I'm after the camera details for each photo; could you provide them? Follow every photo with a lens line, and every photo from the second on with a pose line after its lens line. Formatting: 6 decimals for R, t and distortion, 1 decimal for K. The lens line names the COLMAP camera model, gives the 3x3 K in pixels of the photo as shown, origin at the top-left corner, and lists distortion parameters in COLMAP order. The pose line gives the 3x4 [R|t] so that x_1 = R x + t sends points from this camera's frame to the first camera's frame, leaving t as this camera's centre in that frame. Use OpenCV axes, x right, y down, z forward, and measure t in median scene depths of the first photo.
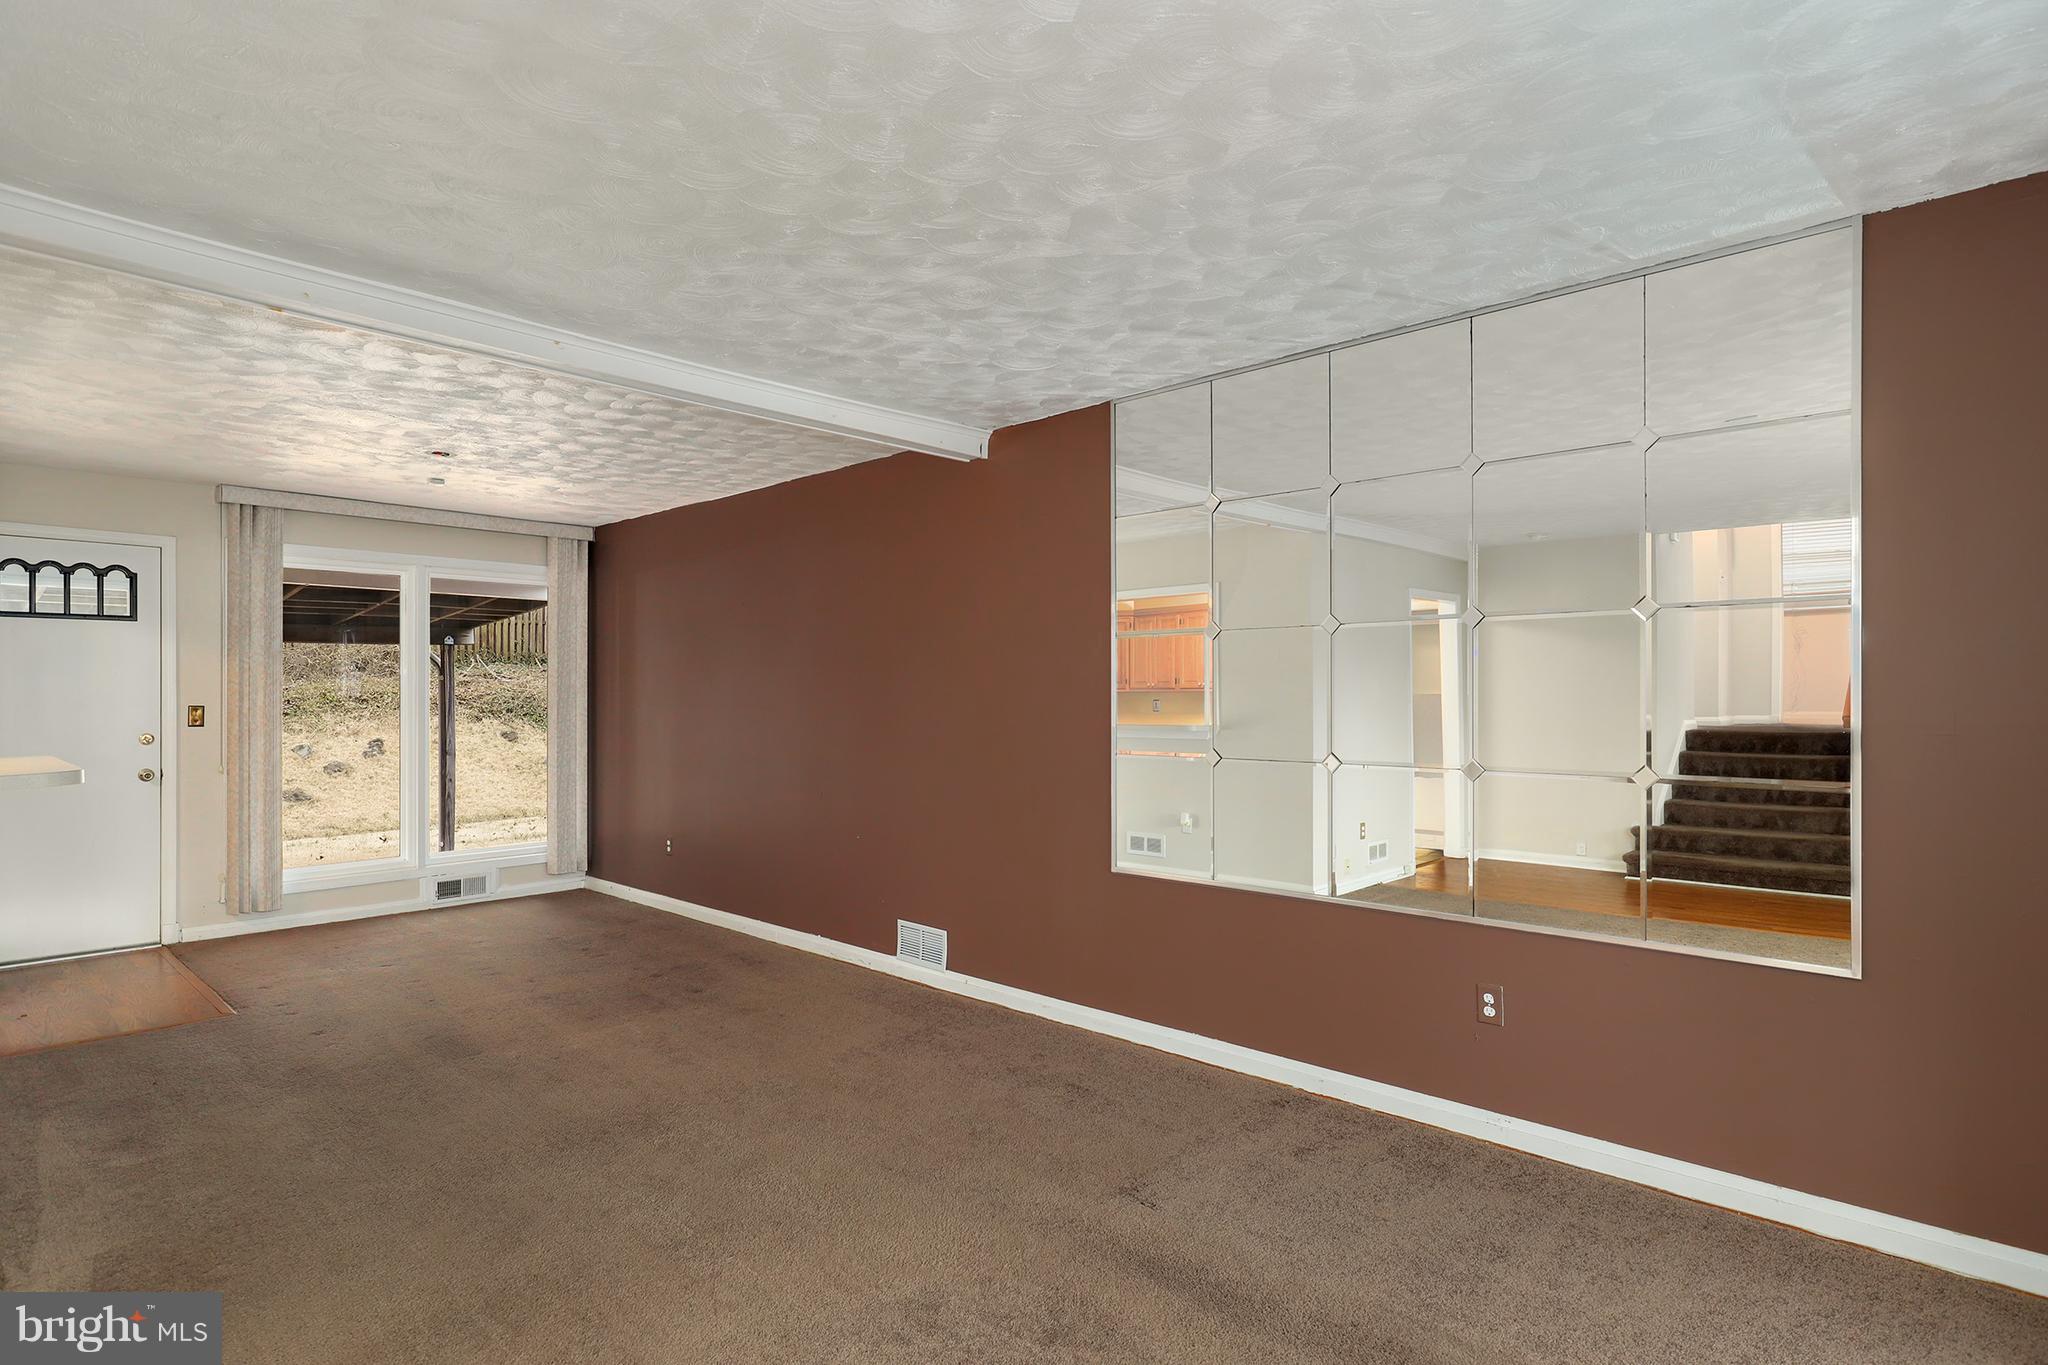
lens RADIAL K [[1052.4, 0, 1028.9], [0, 1052.4, 694.8], [0, 0, 1]] dist [0.000106, 0.000131]
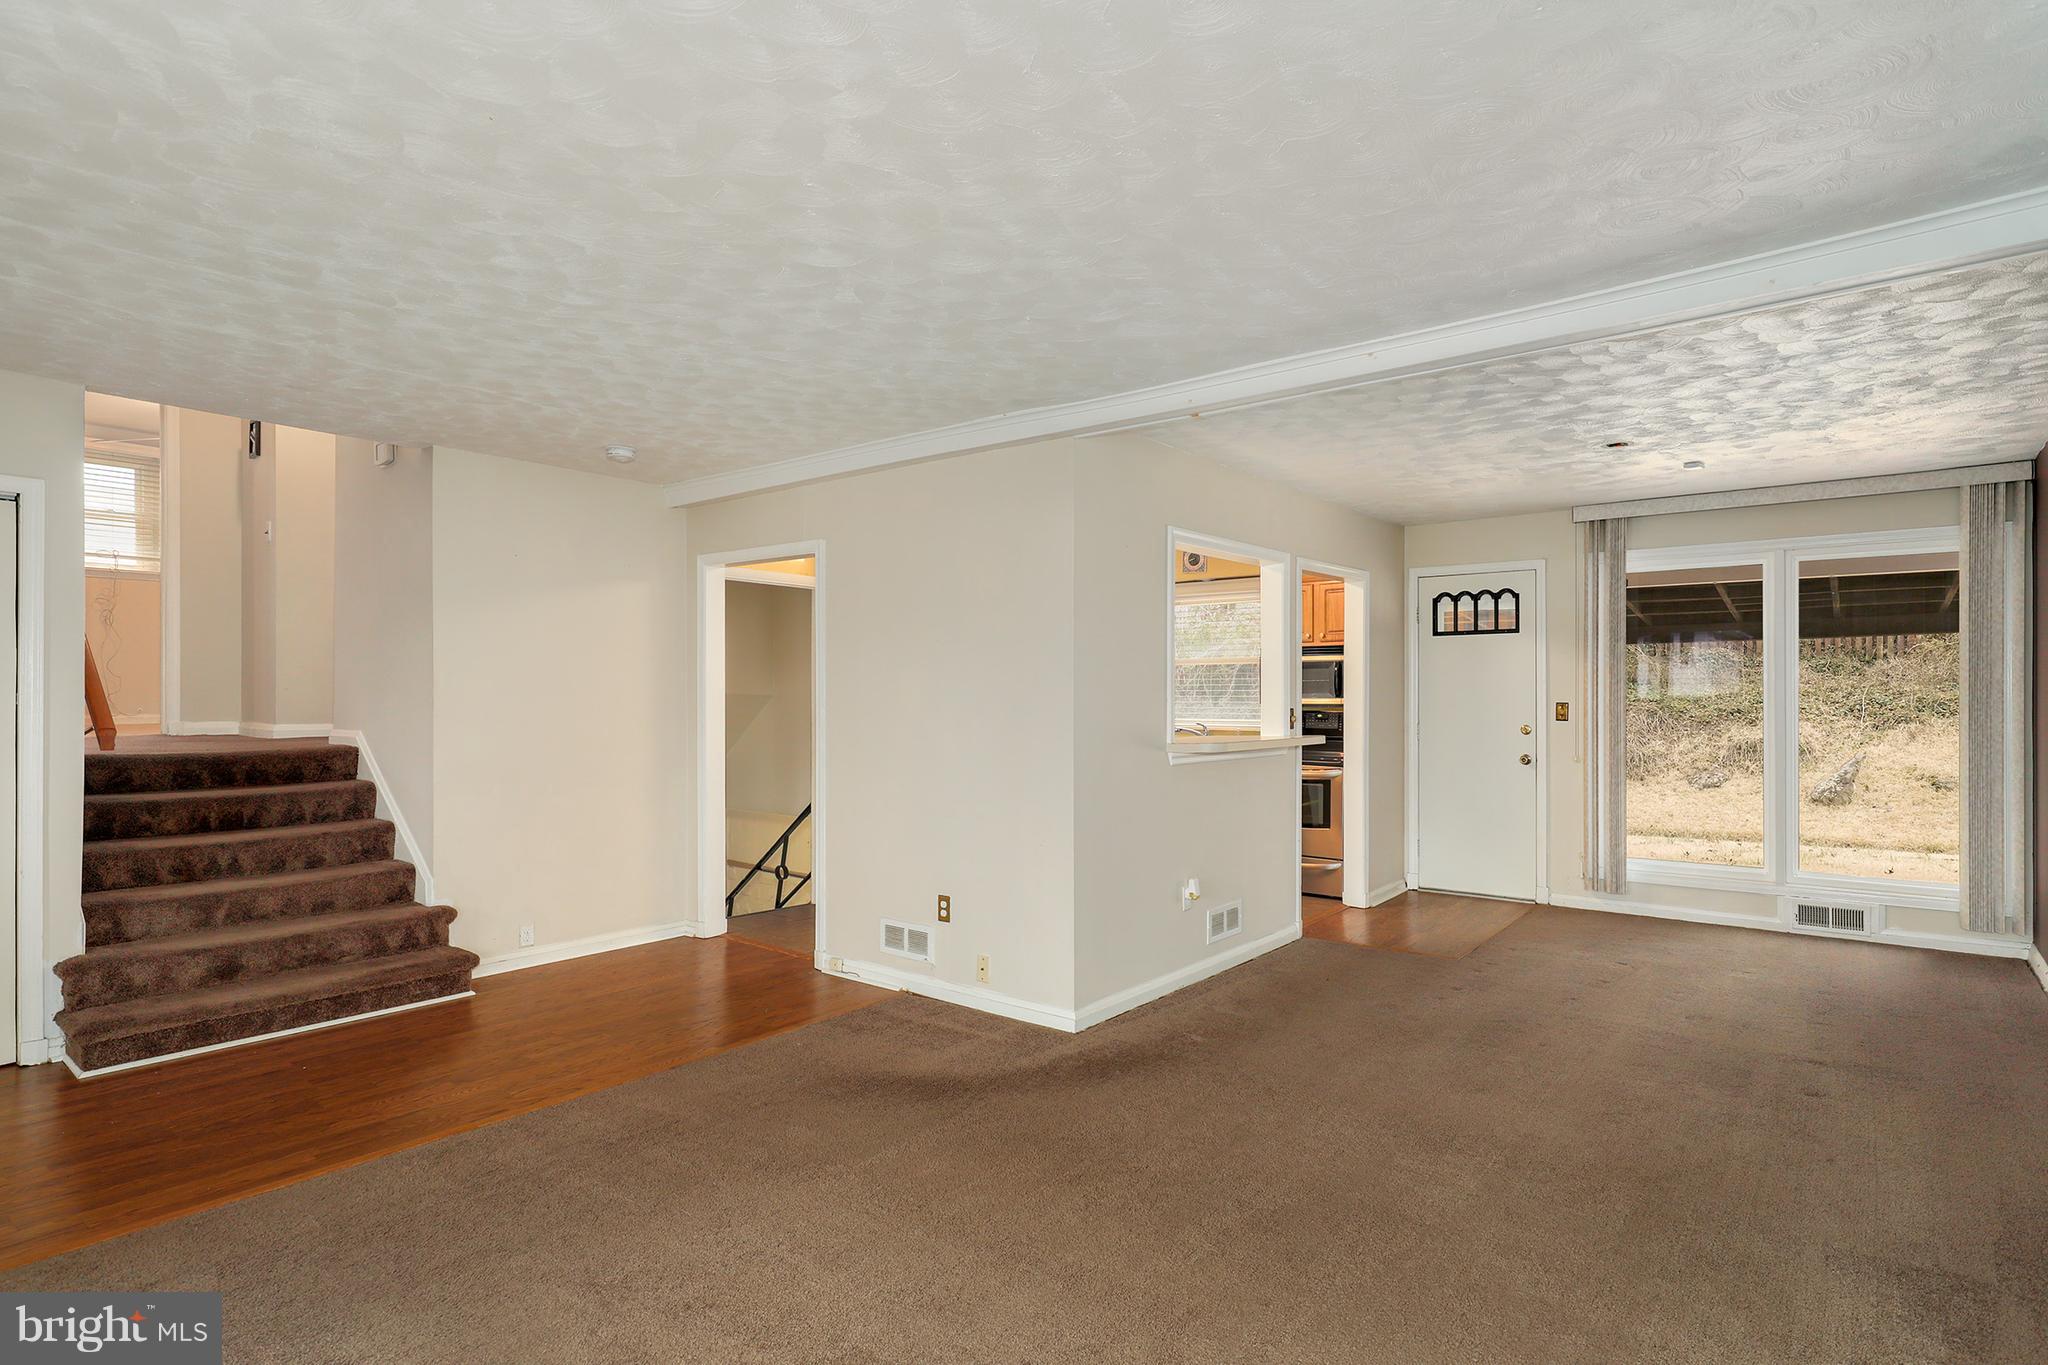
lens RADIAL K [[1052.4, 0, 1028.9], [0, 1052.4, 694.8], [0, 0, 1]] dist [0.000106, 0.000131]
pose [[0.074380, 0.001722, -0.997229, 0.307358], [-0.000738, 0.999998, 0.001672, 0.000436], [0.997230, 0.000612, 0.074381, 0.322505]]
